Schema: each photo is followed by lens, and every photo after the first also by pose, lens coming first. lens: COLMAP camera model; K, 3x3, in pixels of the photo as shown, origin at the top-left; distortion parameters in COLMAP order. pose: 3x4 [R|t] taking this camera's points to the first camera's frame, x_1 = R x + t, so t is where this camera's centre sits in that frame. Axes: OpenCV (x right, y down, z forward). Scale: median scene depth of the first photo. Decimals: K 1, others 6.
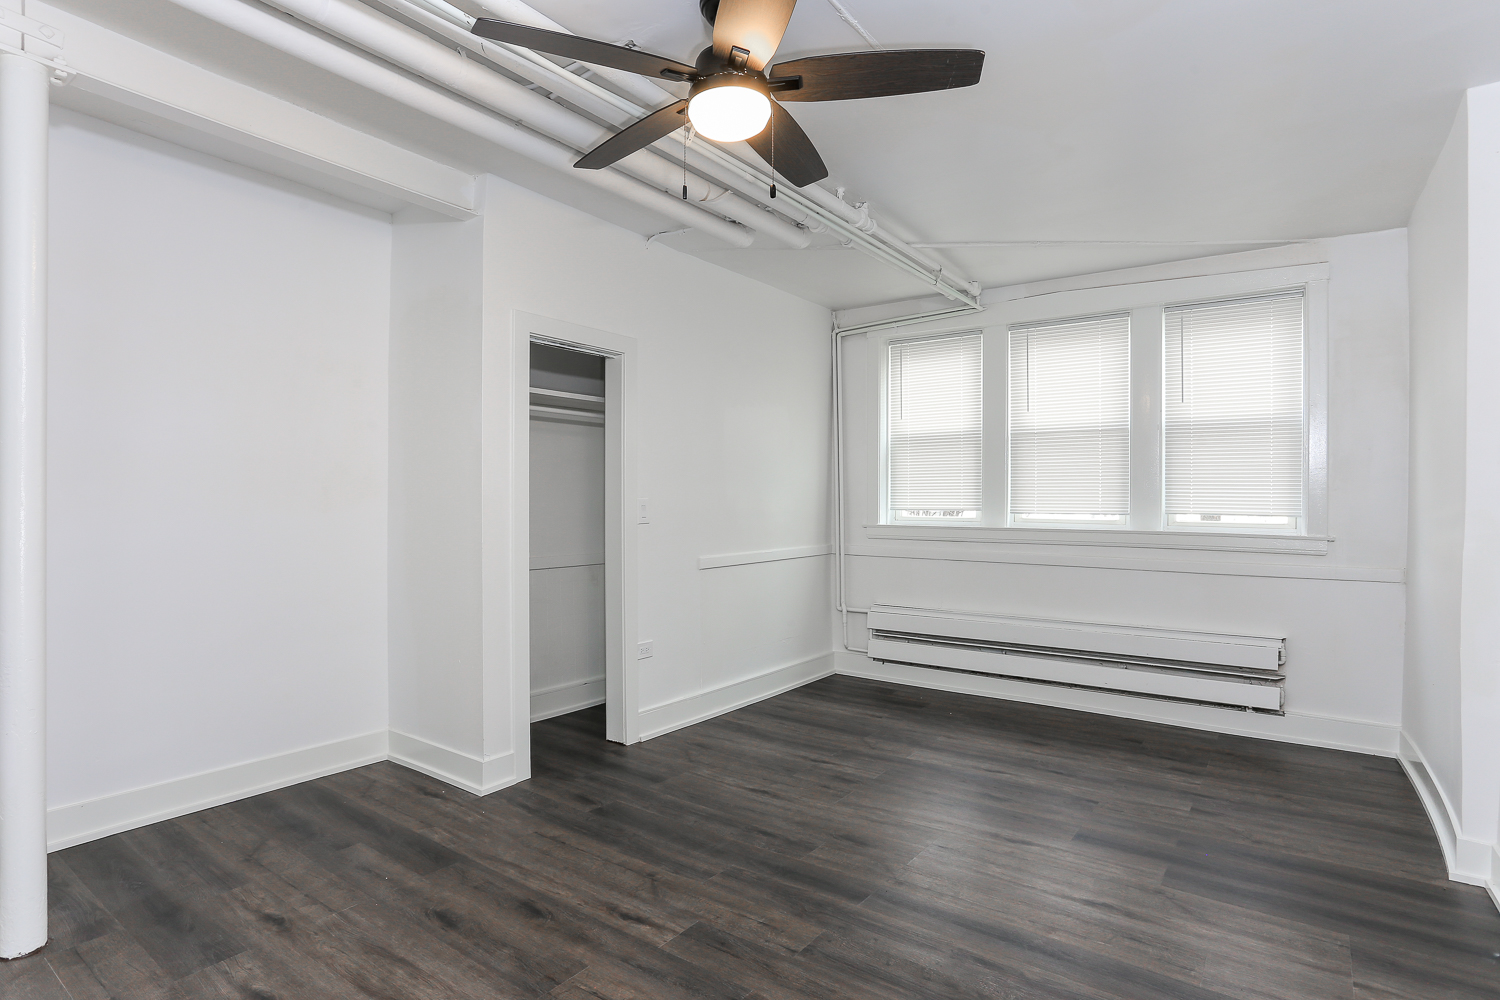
lens RADIAL K [[780.1, 0, 741.5], [0, 780.1, 504.6], [0, 0, 1]] dist [-0.026264, 0.000193]
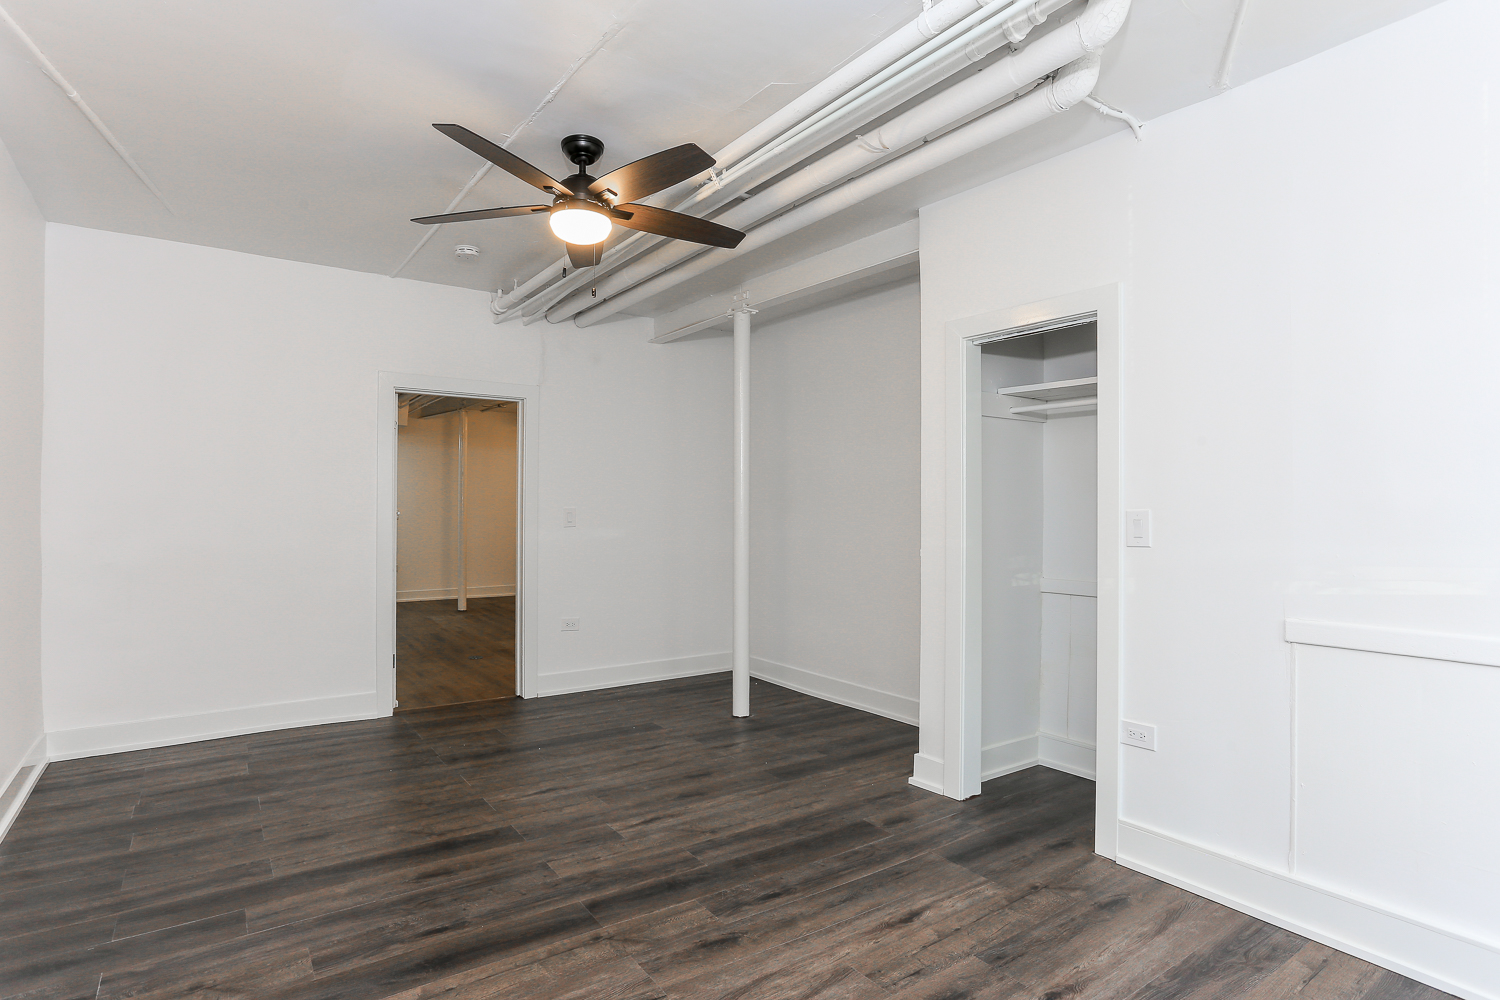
lens RADIAL K [[780.1, 0, 741.5], [0, 780.1, 504.6], [0, 0, 1]] dist [-0.026264, 0.000193]
pose [[-0.318003, -0.014424, -0.947980, 0.940578], [-0.012661, 0.999860, -0.010966, -0.000653], [0.948005, 0.008516, -0.318141, 1.349247]]
